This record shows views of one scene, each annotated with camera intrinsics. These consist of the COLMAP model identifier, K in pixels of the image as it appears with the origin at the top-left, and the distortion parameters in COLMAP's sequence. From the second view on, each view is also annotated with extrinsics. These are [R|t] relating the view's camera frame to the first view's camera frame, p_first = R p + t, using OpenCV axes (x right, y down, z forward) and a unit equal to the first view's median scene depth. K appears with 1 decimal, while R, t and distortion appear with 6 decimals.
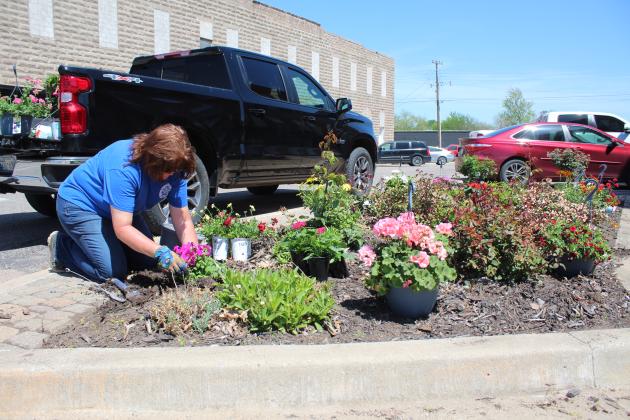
lens RADIAL K [[568.1, 0, 315.0], [0, 568.1, 210.0], [0, 0, 1]] dist [-0.166381, 0.156620]
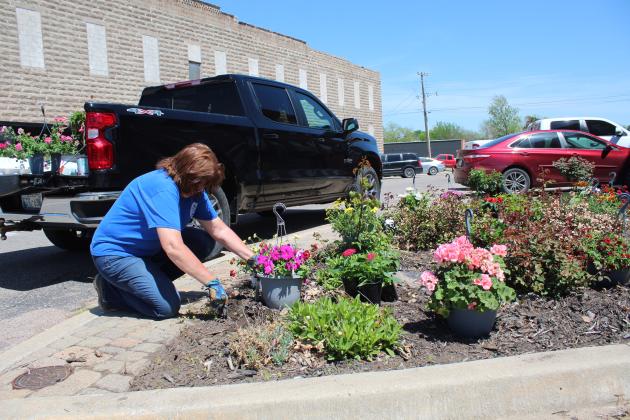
lens RADIAL K [[568.1, 0, 315.0], [0, 568.1, 210.0], [0, 0, 1]] dist [-0.166381, 0.156620]
pose [[0.998537, -0.050204, 0.020084, -0.094635], [0.050719, 0.998374, -0.026003, -0.023525], [-0.018746, 0.026983, 0.999460, -0.025627]]
